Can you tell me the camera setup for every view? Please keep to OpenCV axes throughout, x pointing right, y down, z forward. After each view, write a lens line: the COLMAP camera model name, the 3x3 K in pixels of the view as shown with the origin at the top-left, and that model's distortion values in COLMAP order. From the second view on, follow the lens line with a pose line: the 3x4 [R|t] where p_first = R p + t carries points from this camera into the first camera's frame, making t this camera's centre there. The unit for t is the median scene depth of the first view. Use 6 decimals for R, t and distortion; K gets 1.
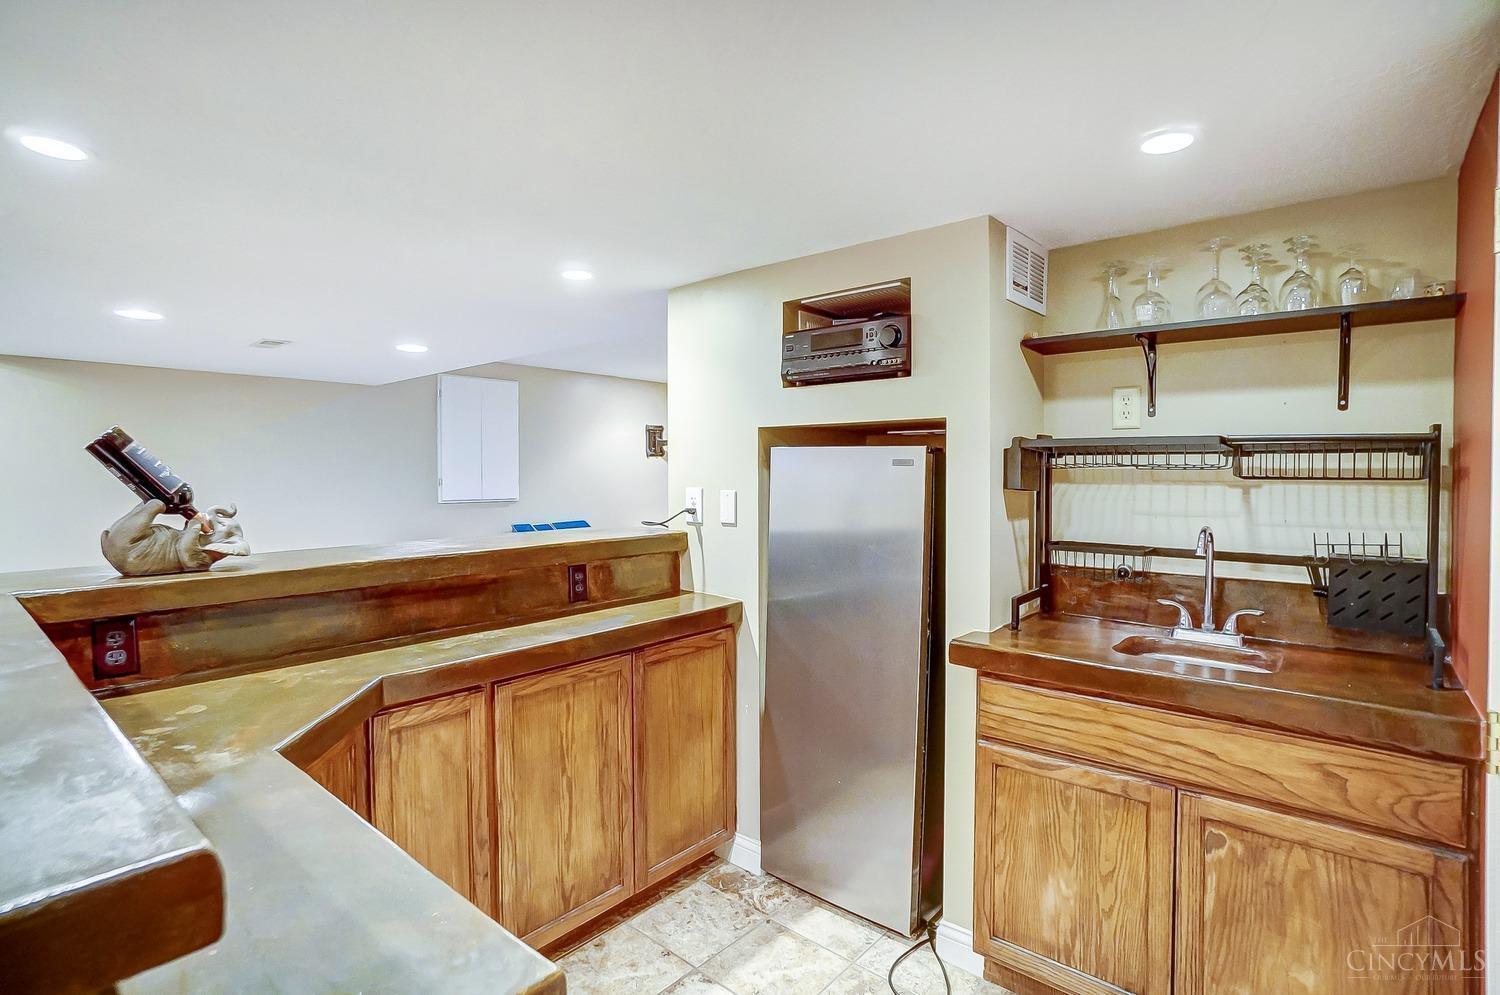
lens RADIAL K [[720.3, 0, 743.2], [0, 720.3, 489.1], [0, 0, 1]] dist [-0.020729, 0.000662]
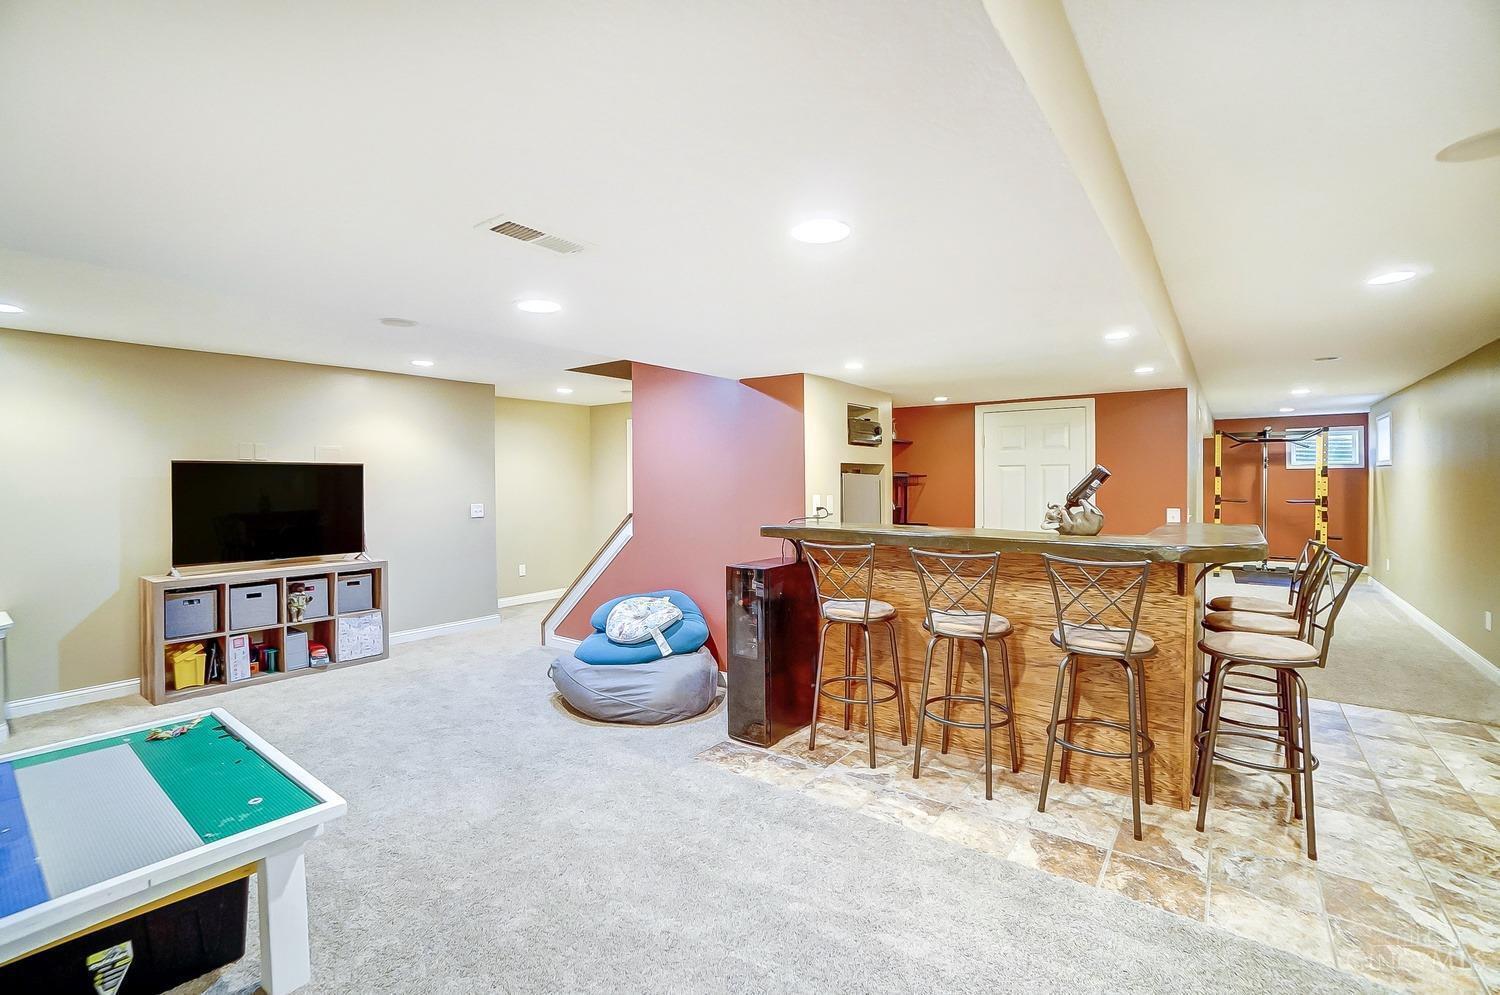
lens RADIAL K [[646.0, 0, 753.7], [0, 646.0, 486.6], [0, 0, 1]] dist [-0.031887, 0.000287]
pose [[-0.056391, -0.005608, 0.998393, -2.191394], [0.039247, 0.999199, 0.007830, -0.057162], [-0.997637, 0.039625, -0.056126, 1.717254]]
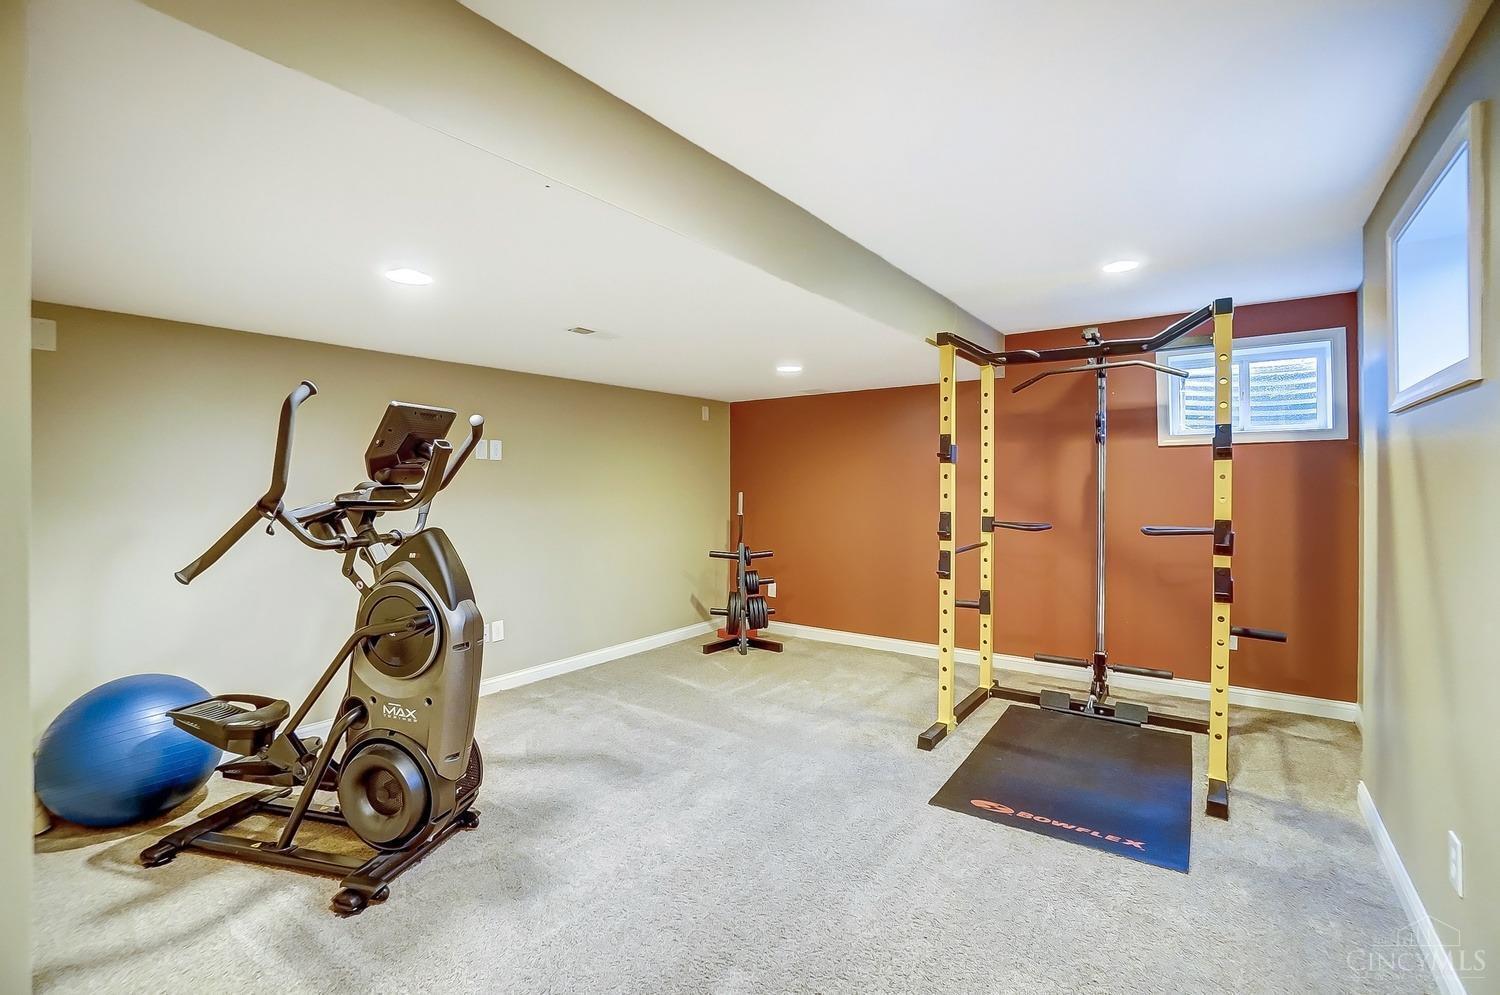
lens RADIAL K [[662.9, 0, 755.9], [0, 662.9, 484.6], [0, 0, 1]] dist [-0.035051, 0.000045]
pose [[-0.081632, -0.004643, 0.996652, 0.807319], [0.040309, 0.999156, 0.007956, 0.074506], [-0.995847, 0.040824, -0.081376, -1.566485]]
